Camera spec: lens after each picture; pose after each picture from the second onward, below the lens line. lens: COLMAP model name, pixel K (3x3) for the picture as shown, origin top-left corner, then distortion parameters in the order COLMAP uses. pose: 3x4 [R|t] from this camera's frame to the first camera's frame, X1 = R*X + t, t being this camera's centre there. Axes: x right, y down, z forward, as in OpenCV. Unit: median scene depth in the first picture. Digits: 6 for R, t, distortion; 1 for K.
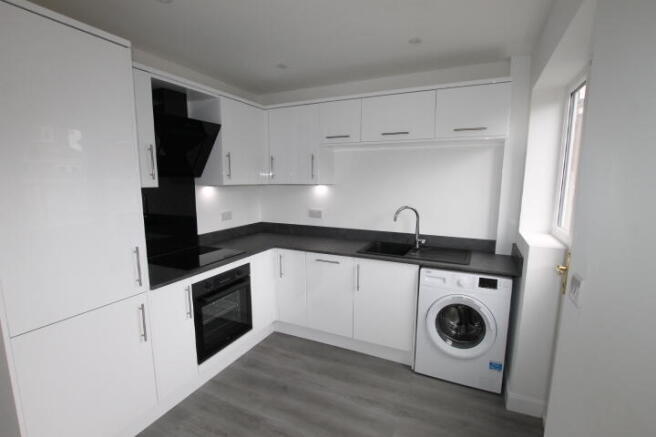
lens RADIAL K [[305.3, 0, 328.5], [0, 305.3, 218.9], [0, 0, 1]] dist [-0.019948, 0.000030]
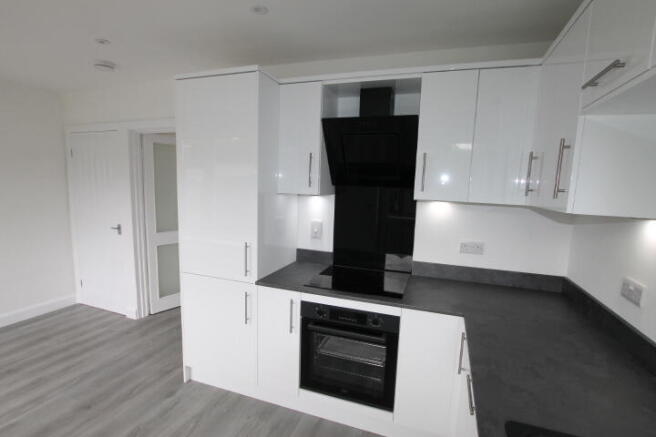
lens RADIAL K [[305.3, 0, 329.8], [0, 305.3, 225.0], [0, 0, 1]] dist [-0.019948, 0.000030]
pose [[0.112512, 0.132983, -0.984711, 0.381786], [-0.165870, 0.979612, 0.113343, -0.111461], [0.979708, 0.150582, 0.132276, 0.793762]]
